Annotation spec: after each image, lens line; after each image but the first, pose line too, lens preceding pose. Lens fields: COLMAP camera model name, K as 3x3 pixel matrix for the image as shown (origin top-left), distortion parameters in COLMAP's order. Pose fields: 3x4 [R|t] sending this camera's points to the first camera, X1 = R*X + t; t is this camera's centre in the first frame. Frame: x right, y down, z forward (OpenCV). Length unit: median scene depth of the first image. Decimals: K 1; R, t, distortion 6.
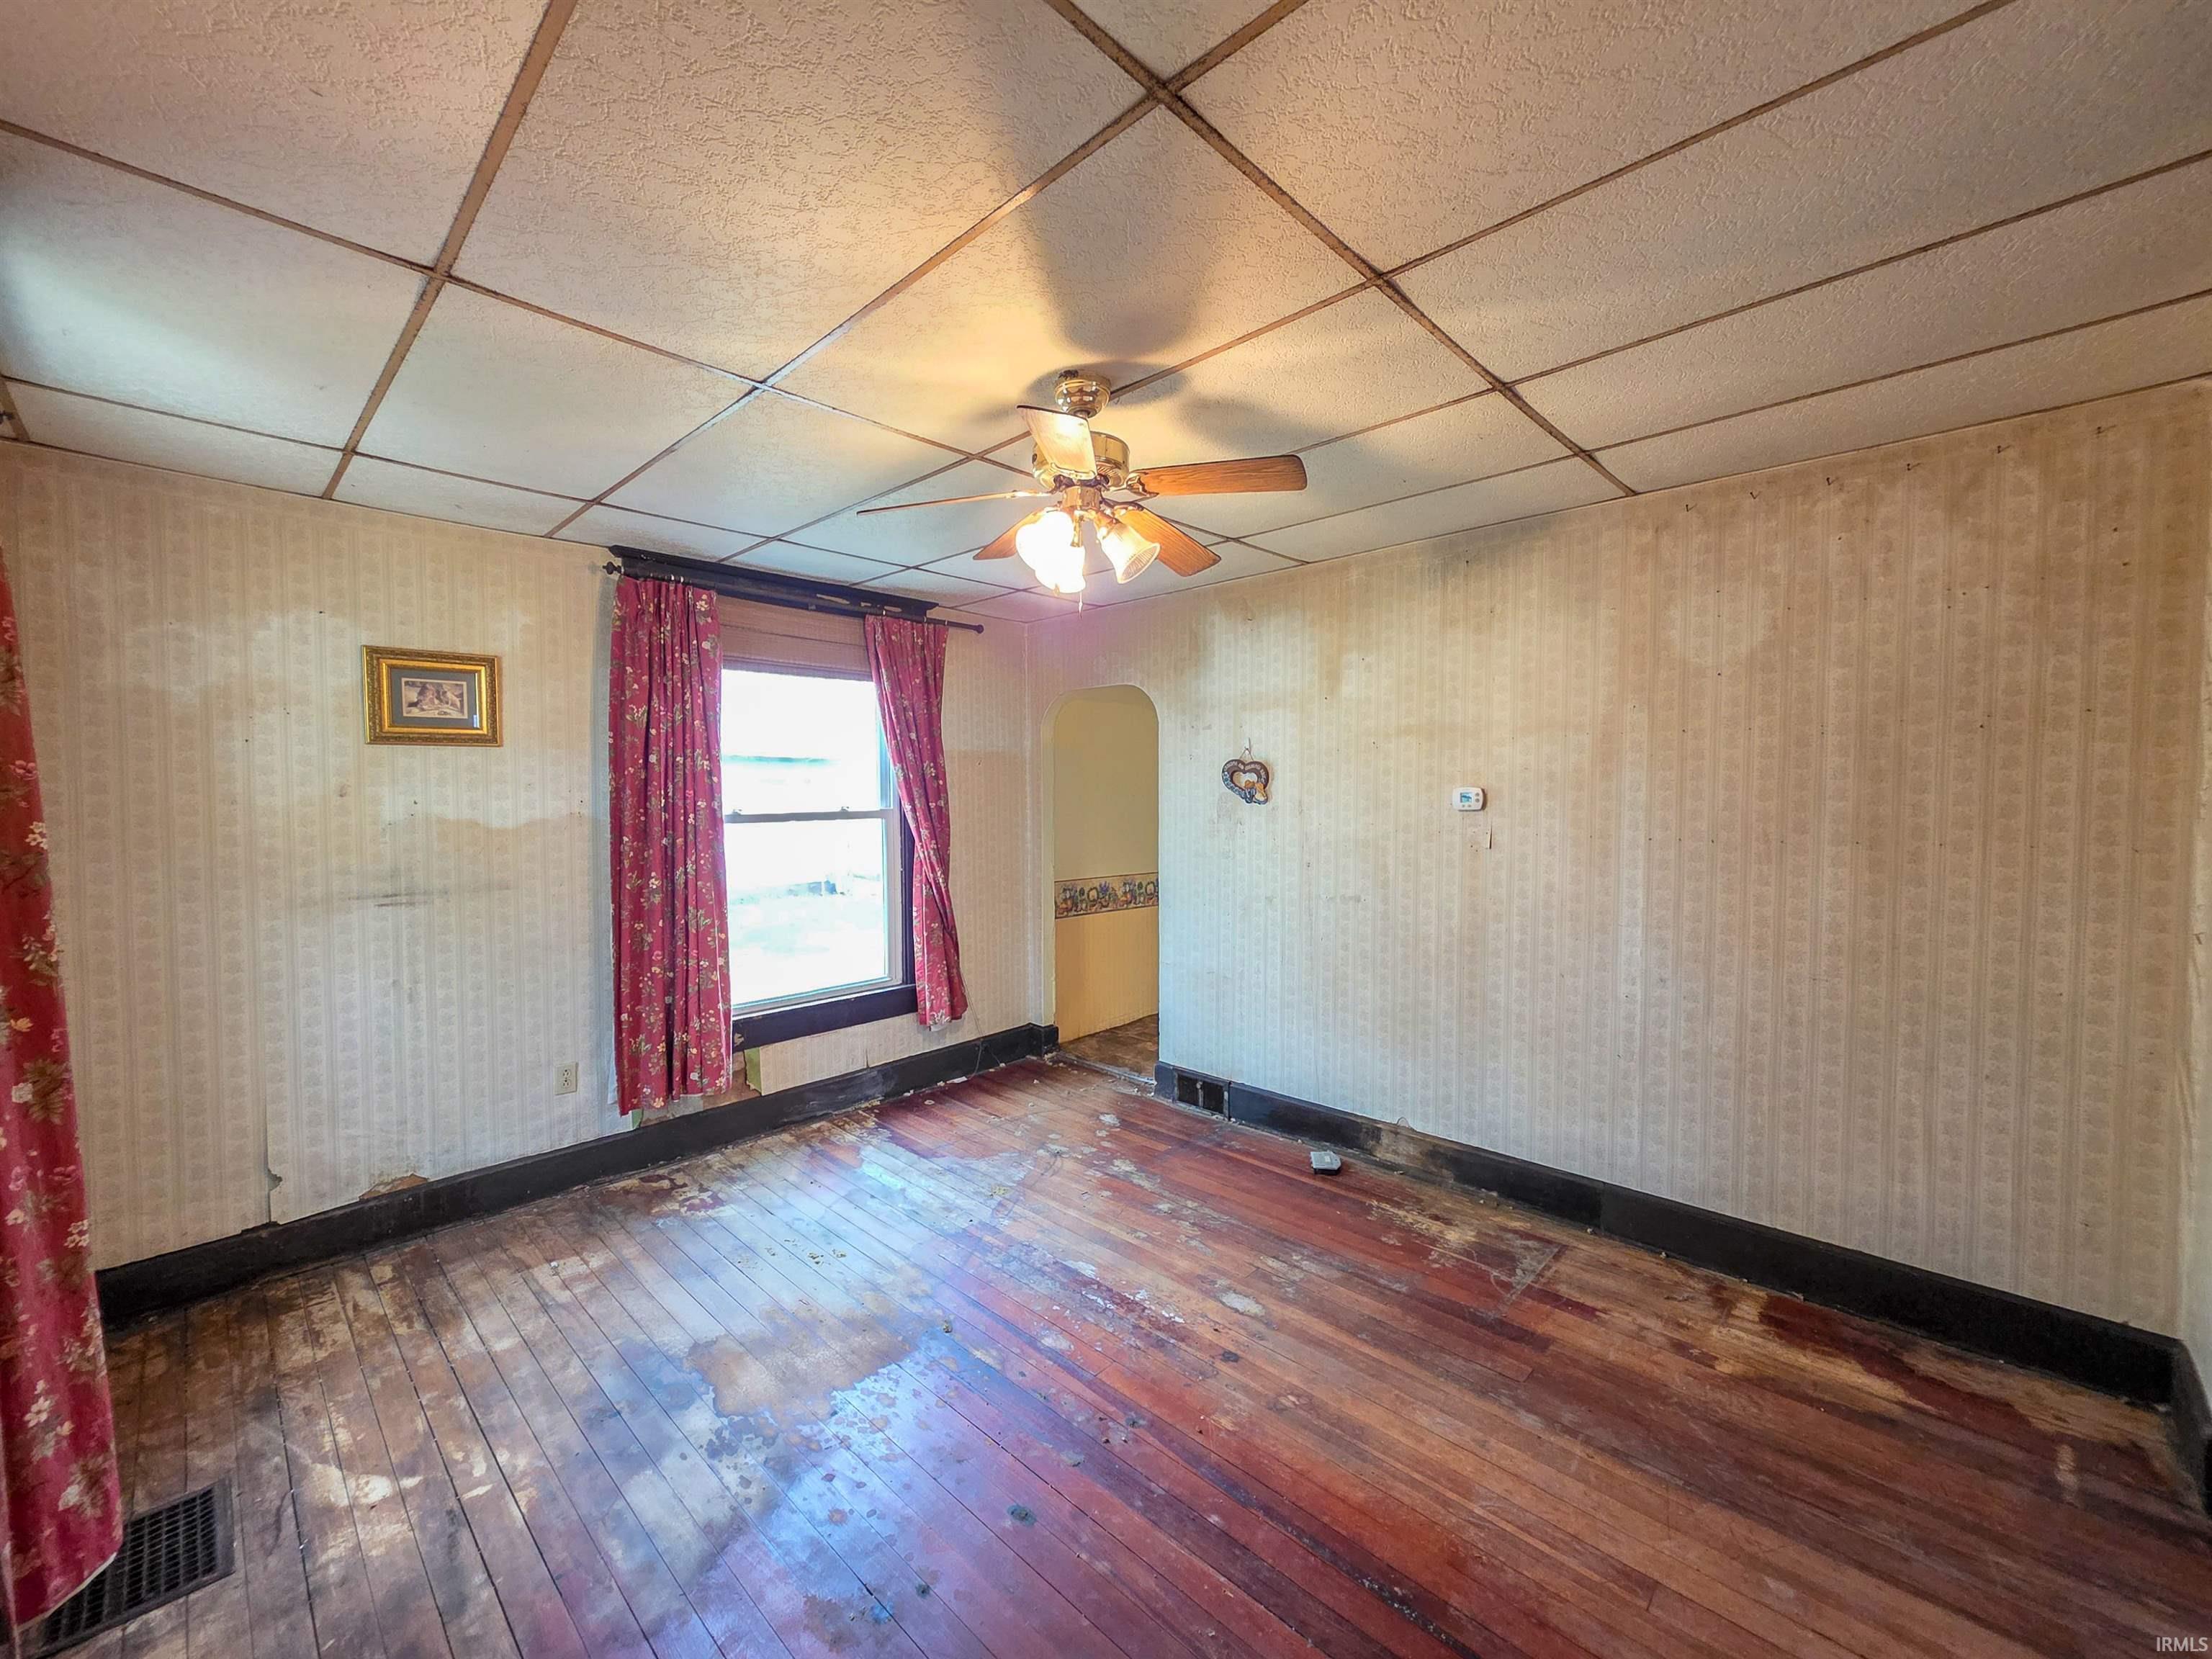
lens RADIAL K [[891.5, 0, 1126.0], [0, 891.5, 810.8], [0, 0, 1]] dist [-0.000161, 0.000349]
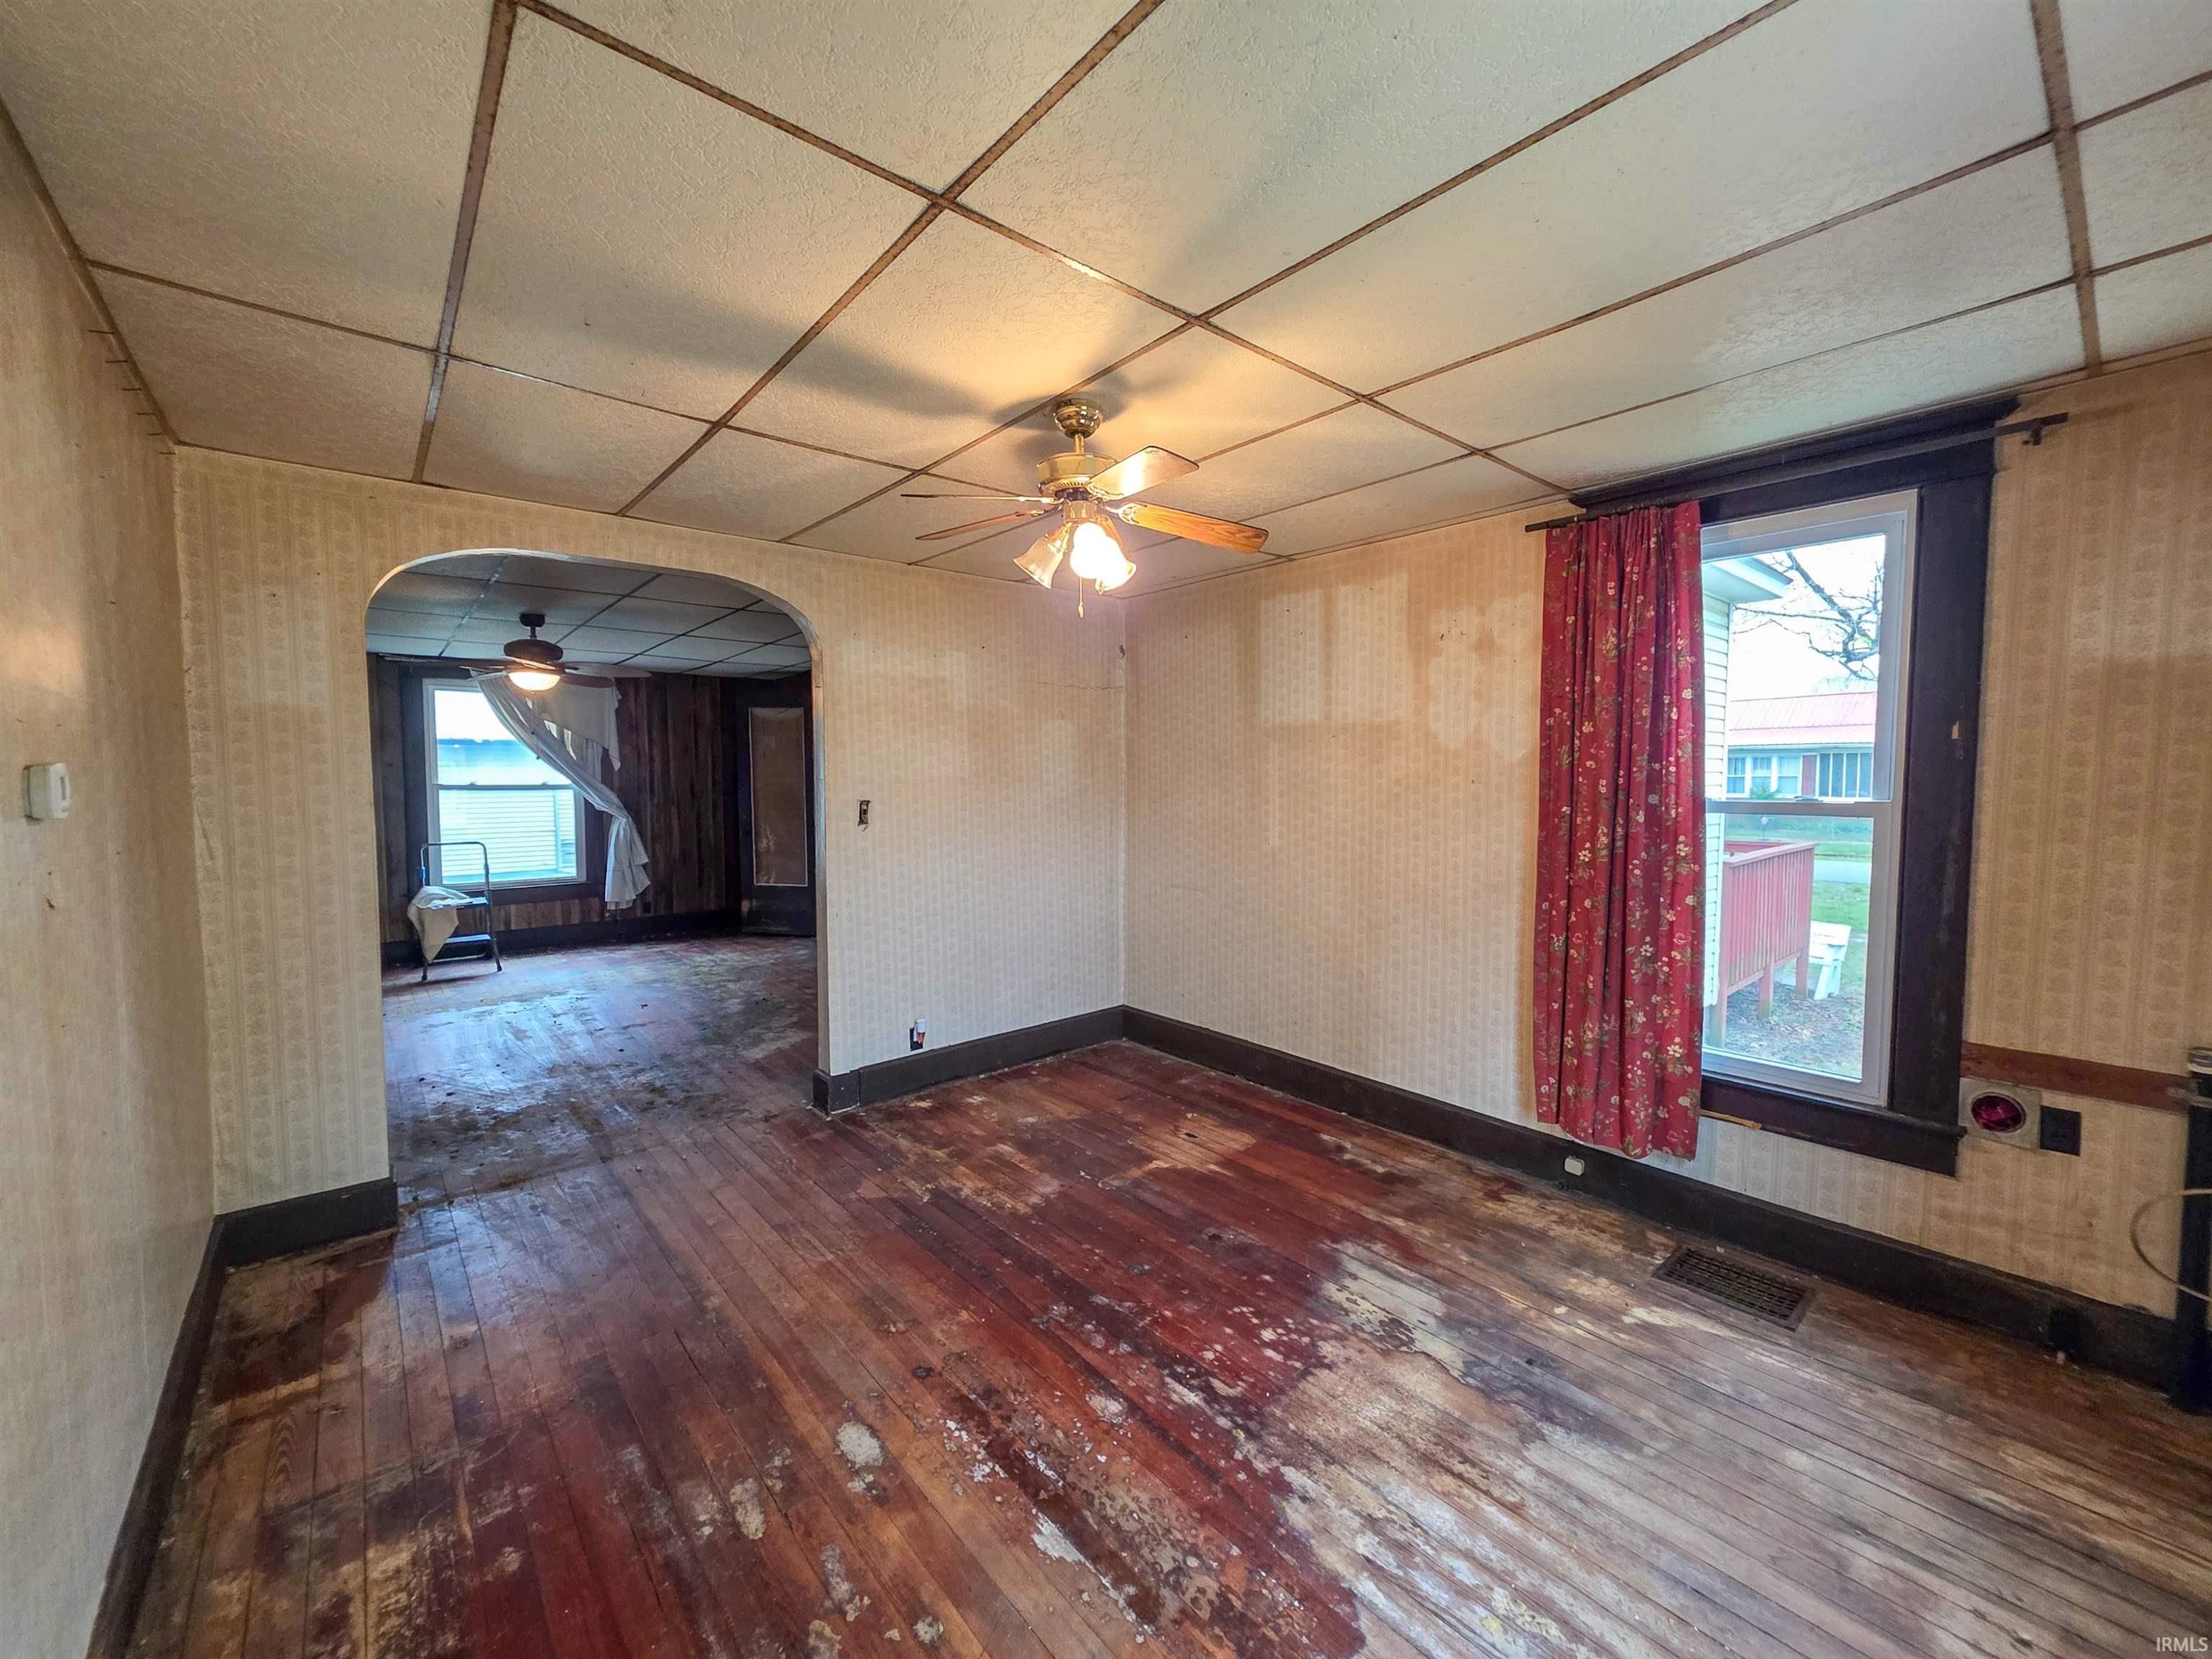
lens RADIAL K [[891.5, 0, 1108.5], [0, 891.5, 822.7], [0, 0, 1]] dist [-0.000161, 0.000349]
pose [[-0.993087, 0.002357, 0.117354, -0.165933], [0.011135, 0.997181, 0.074200, -0.027549], [-0.116849, 0.074993, -0.990314, 1.634890]]
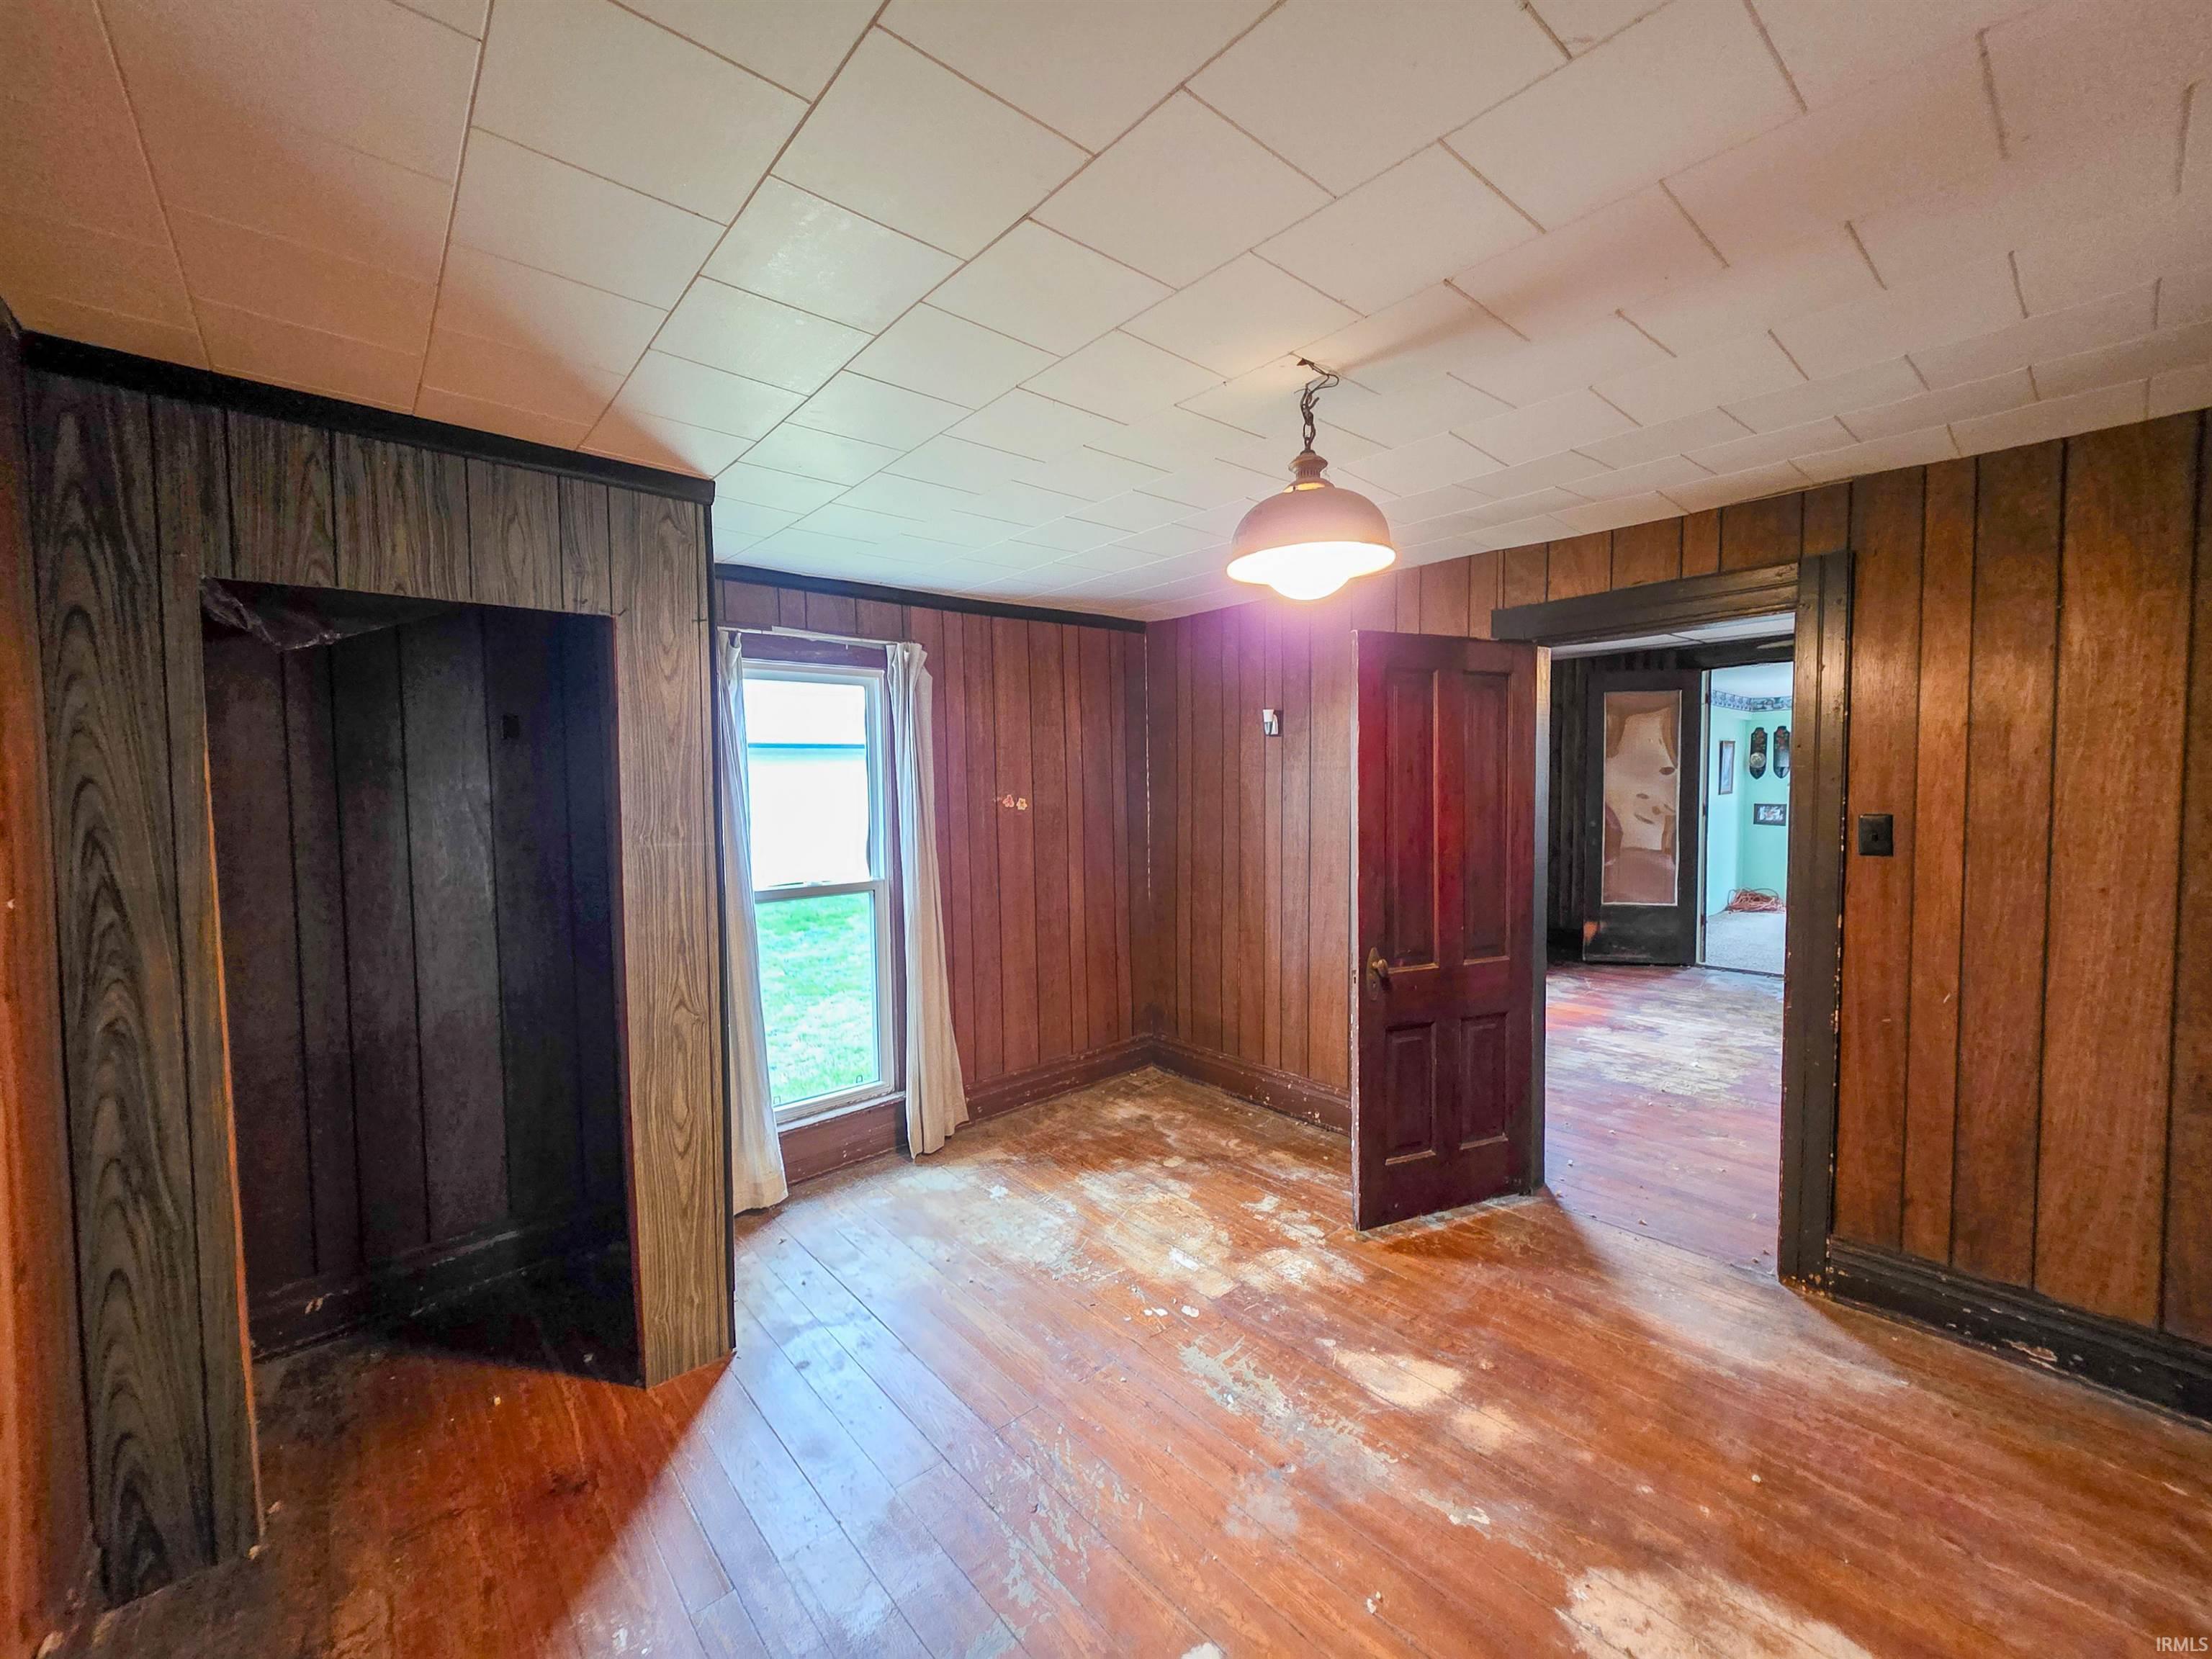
lens RADIAL K [[891.5, 0, 1111.5], [0, 891.5, 822.0], [0, 0, 1]] dist [-0.000161, 0.000349]
pose [[-0.994815, 0.010583, 0.101153, 2.541373], [0.017984, 0.997204, 0.072537, -0.051100], [-0.100103, 0.073980, -0.992223, 1.440431]]
